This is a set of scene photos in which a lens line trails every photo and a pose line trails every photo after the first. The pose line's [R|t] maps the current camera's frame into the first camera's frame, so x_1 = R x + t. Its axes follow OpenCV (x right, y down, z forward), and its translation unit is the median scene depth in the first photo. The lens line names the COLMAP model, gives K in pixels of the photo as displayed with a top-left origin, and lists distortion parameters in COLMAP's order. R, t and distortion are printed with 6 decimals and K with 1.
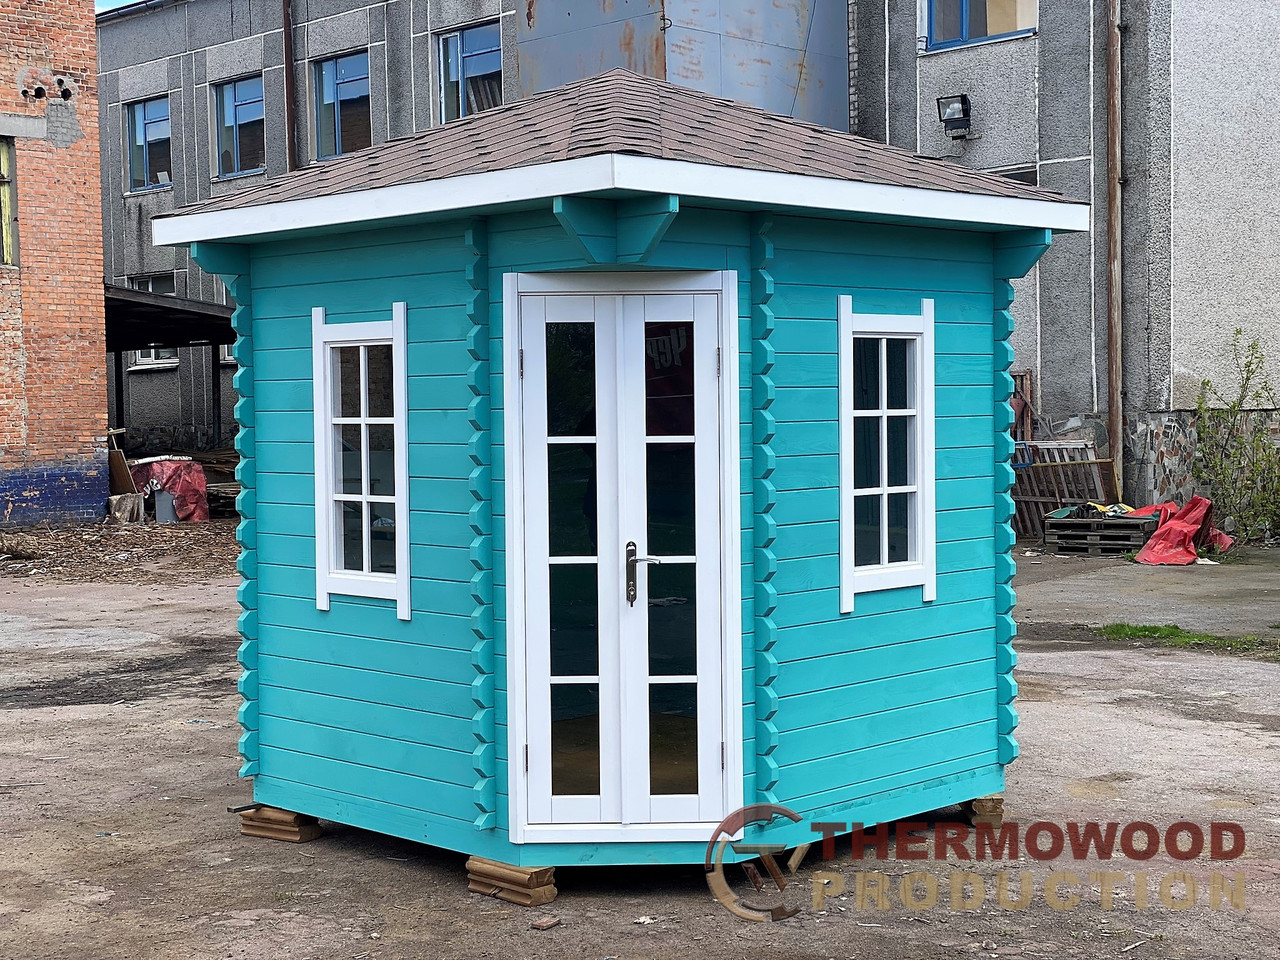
lens RADIAL K [[1882.2, 0, 640.0], [0, 1882.2, 480.0], [0, 0, 1]] dist [0.210508, 0.006259]
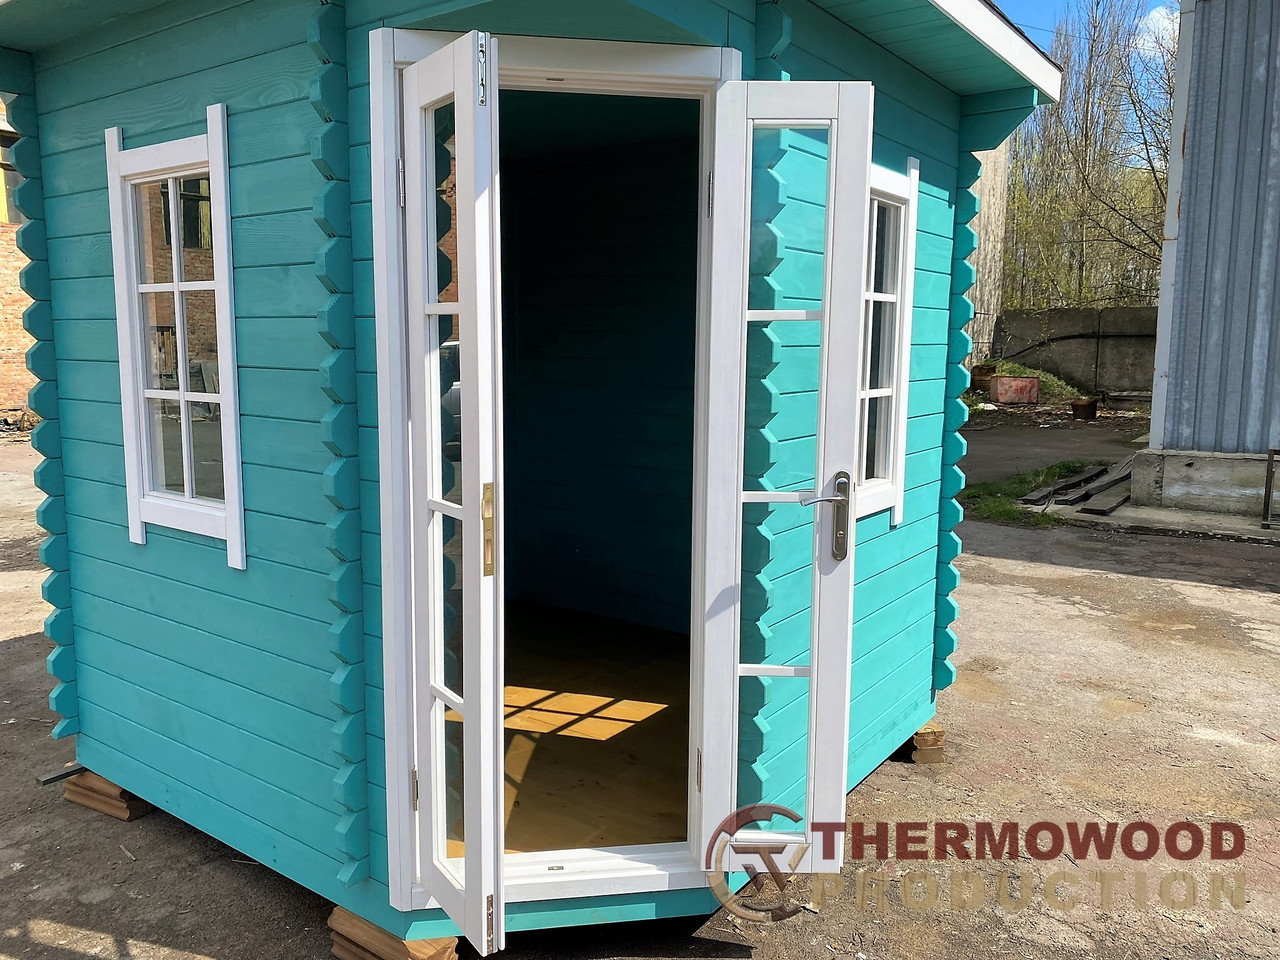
lens RADIAL K [[1019.5, 0, 640.0], [0, 1019.5, 480.0], [0, 0, 1]] dist [-0.009195, -0.008855]
pose [[0.986691, -0.001990, 0.162593, -0.035459], [-0.014000, 0.995172, 0.097138, 0.001219], [-0.162001, -0.098122, 0.981900, 0.578339]]
